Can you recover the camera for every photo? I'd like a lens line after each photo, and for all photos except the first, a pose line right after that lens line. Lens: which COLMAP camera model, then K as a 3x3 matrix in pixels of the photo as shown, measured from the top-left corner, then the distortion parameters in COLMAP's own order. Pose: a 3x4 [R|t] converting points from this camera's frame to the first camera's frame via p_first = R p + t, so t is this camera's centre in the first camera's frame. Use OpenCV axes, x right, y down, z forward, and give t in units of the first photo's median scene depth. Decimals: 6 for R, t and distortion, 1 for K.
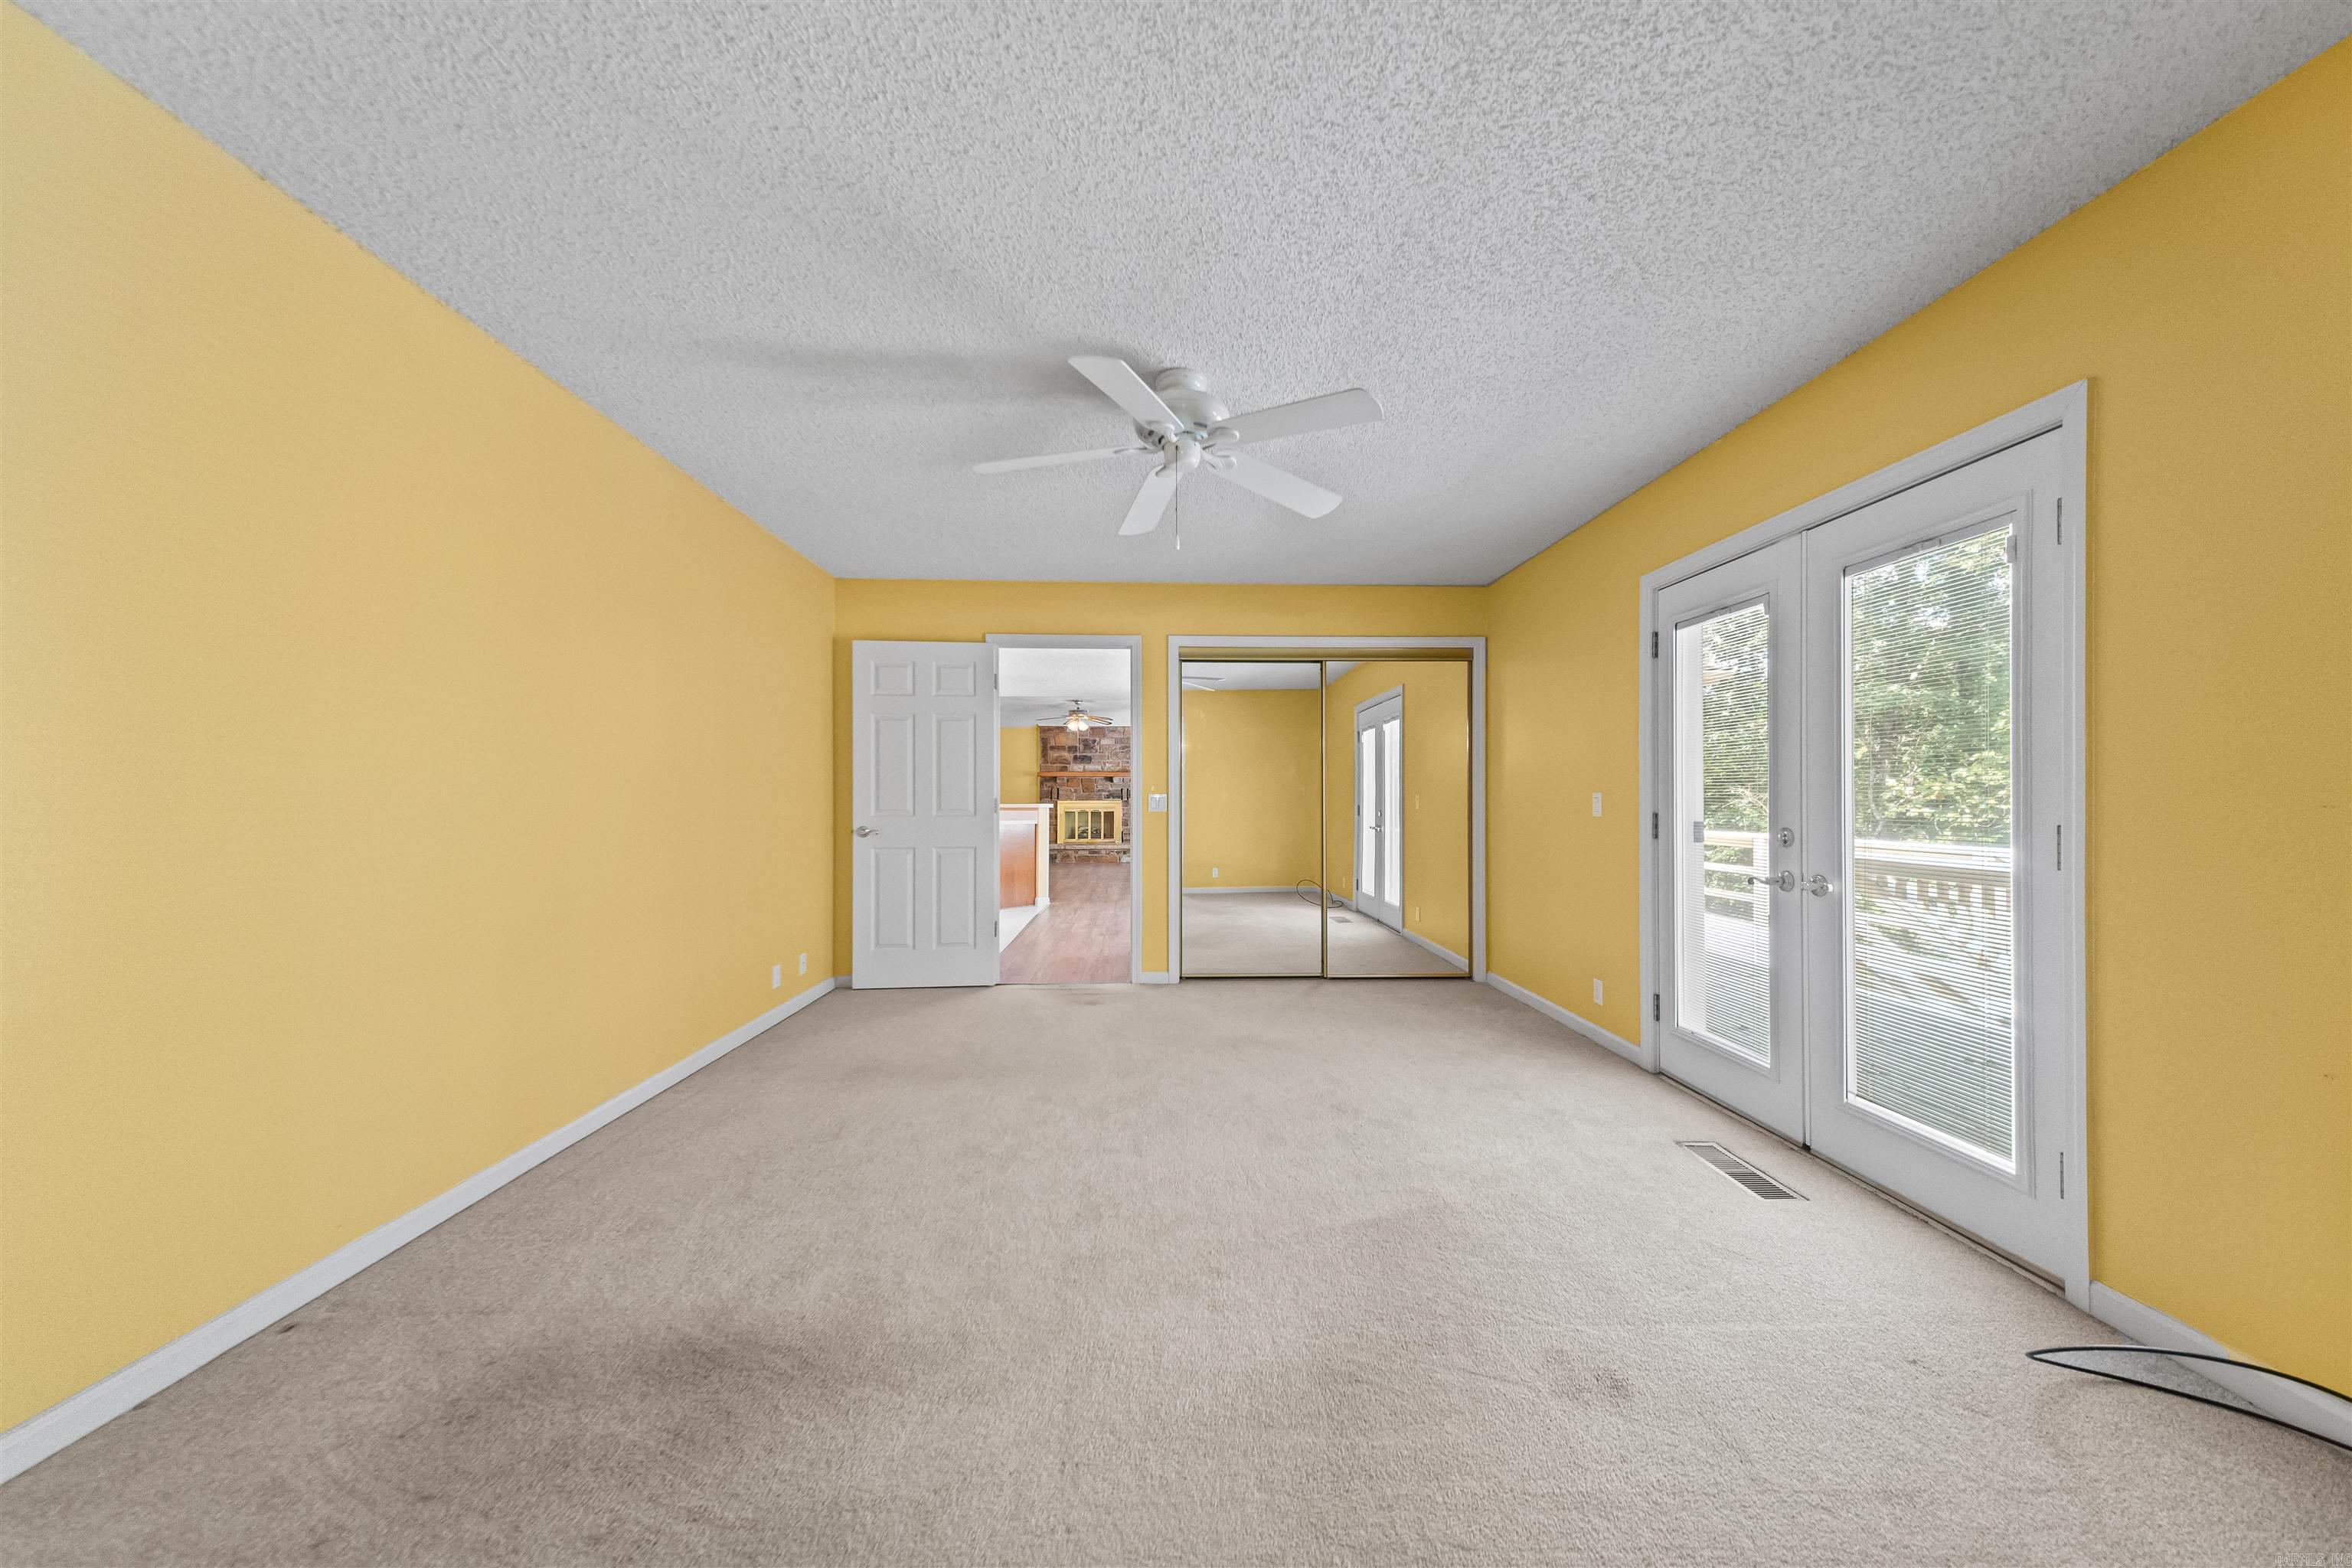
lens RADIAL K [[807.9, 0, 1164.4], [0, 807.9, 804.3], [0, 0, 1]] dist [0.026308, -0.005399]
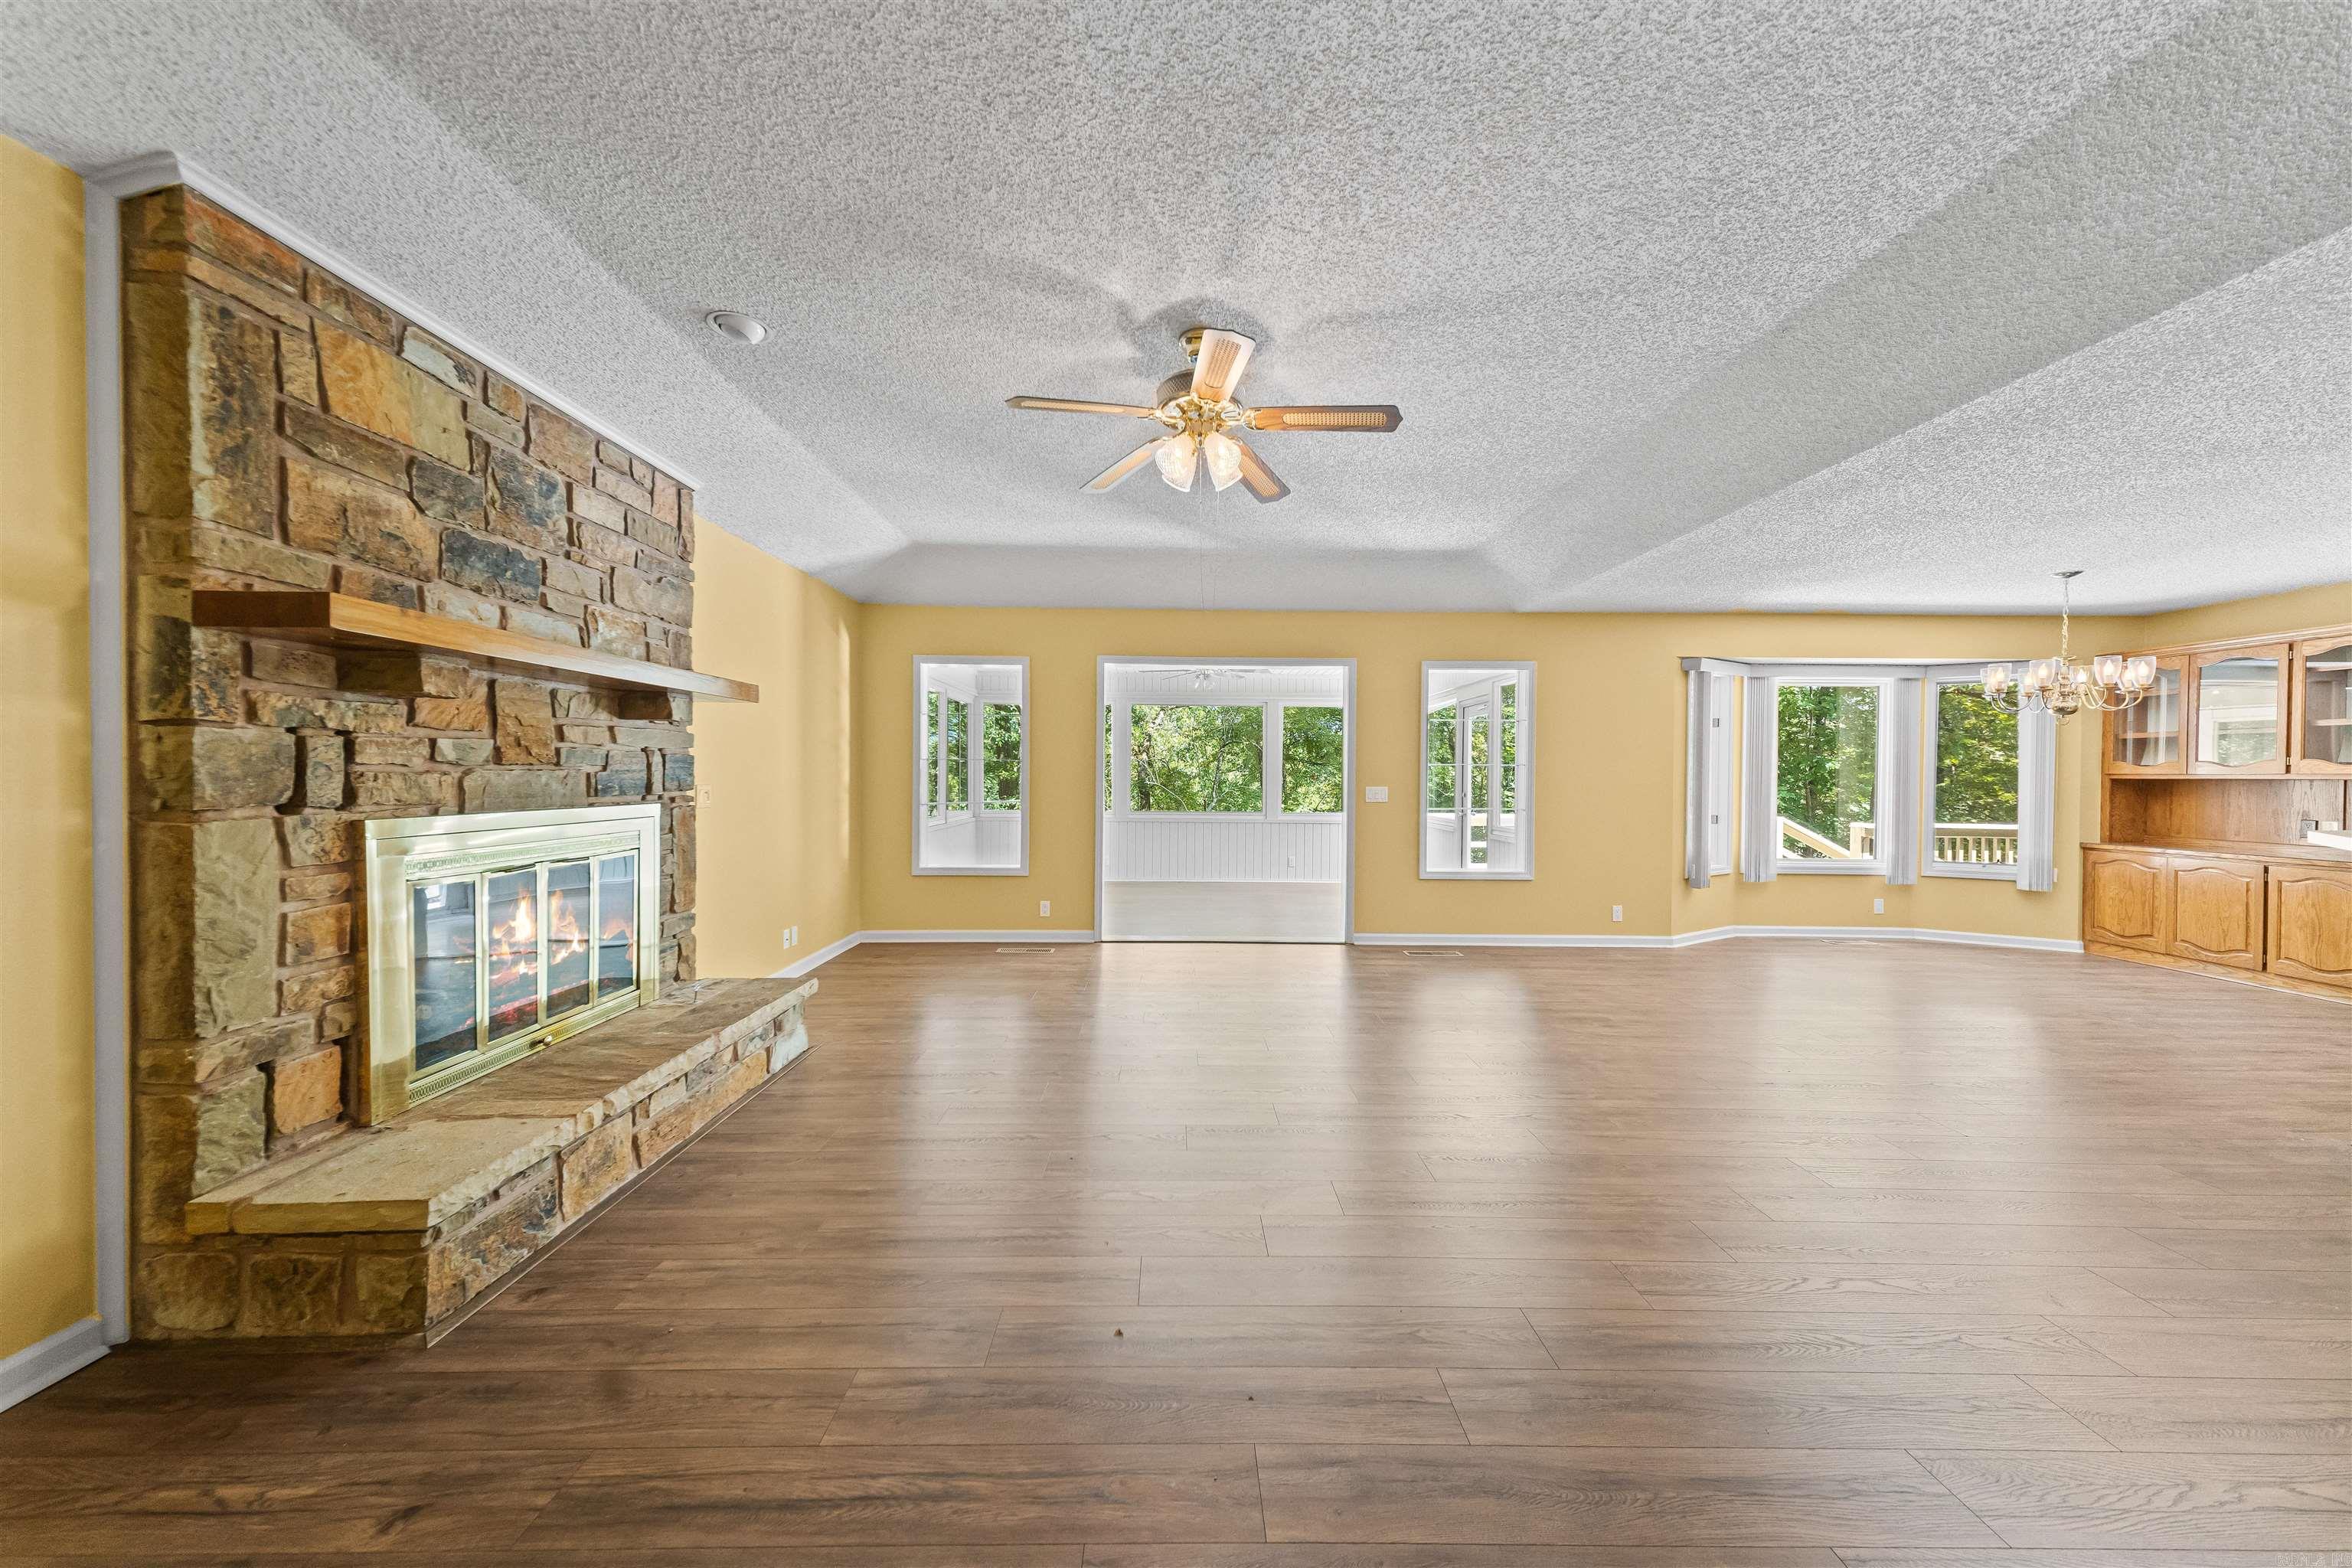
lens RADIAL K [[807.9, 0, 1181.4], [0, 807.9, 785.1], [0, 0, 1]] dist [0.026308, -0.005399]
pose [[0.008847, -0.010375, 0.999907, -0.273625], [-0.004110, 0.999937, 0.010412, -0.012583], [-0.999952, -0.004202, 0.008804, 0.856695]]
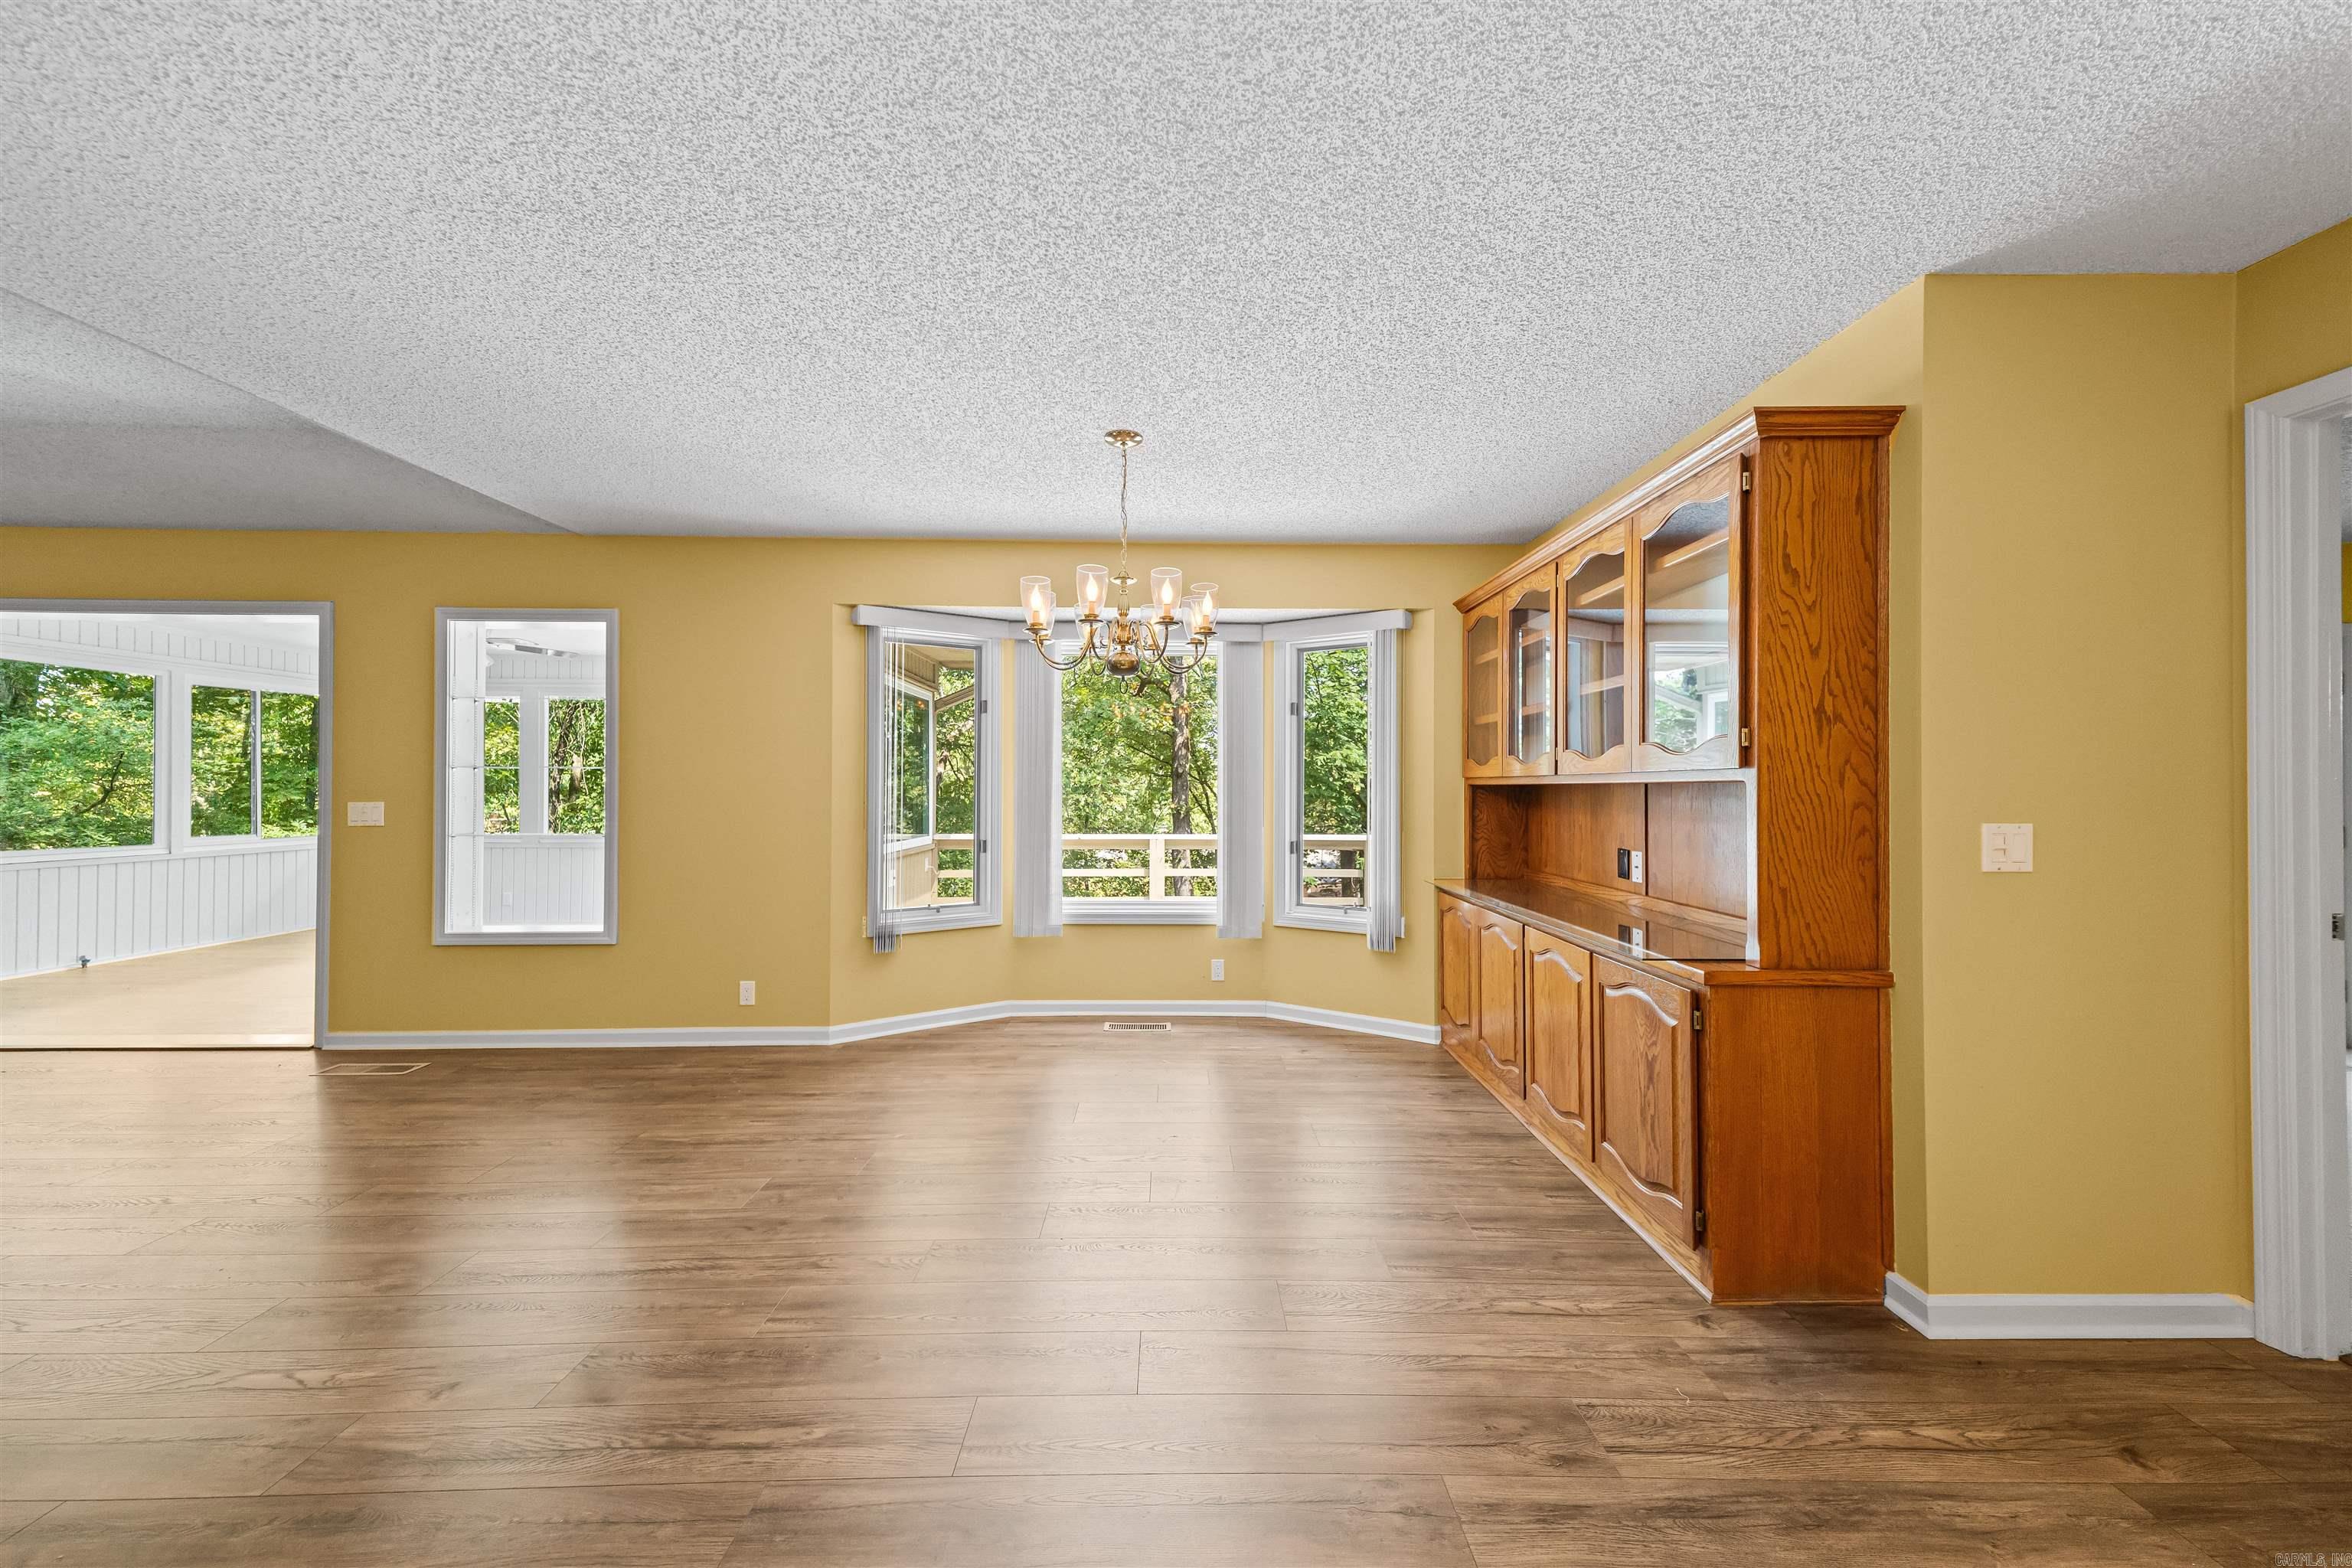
lens RADIAL K [[807.9, 0, 1179.0], [0, 807.9, 784.2], [0, 0, 1]] dist [0.026308, -0.005399]
pose [[0.005497, 0.011260, 0.999921, -0.134978], [0.000610, 0.999936, -0.011264, -0.010399], [-0.999985, 0.000672, 0.005490, 0.501290]]
